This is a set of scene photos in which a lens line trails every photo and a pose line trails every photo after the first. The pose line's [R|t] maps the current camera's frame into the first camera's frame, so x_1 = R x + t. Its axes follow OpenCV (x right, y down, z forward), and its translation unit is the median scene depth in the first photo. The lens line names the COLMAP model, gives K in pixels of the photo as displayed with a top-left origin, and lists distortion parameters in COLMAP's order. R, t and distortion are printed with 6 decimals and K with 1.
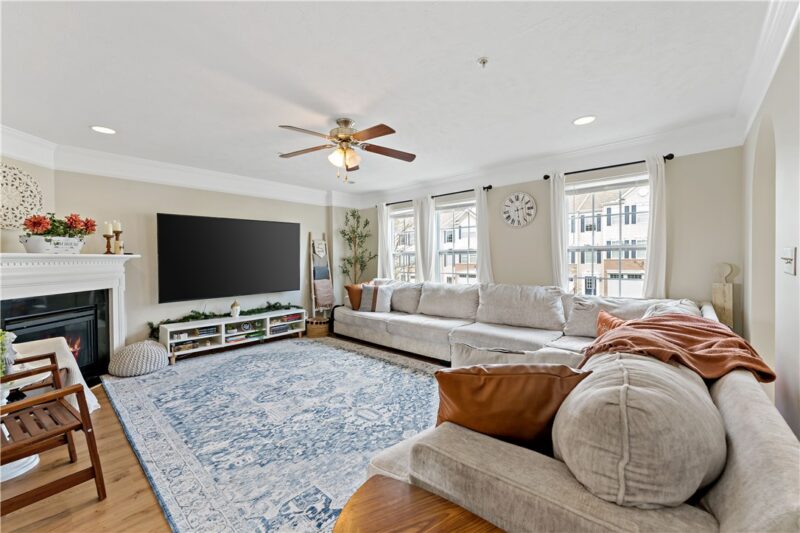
lens RADIAL K [[323.2, 0, 396.6], [0, 323.2, 264.0], [0, 0, 1]] dist [-0.001717, 0.000457]
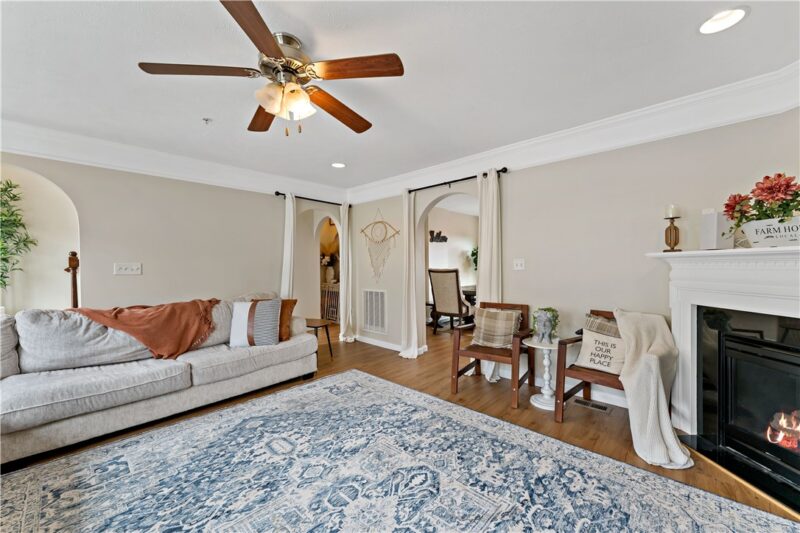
lens RADIAL K [[323.2, 0, 403.9], [0, 323.2, 263.0], [0, 0, 1]] dist [-0.001717, 0.000457]
pose [[-0.999851, 0.015278, 0.008064, -0.439650], [0.015376, 0.999808, 0.012146, -0.025861], [-0.007877, 0.012268, -0.999894, 1.894673]]
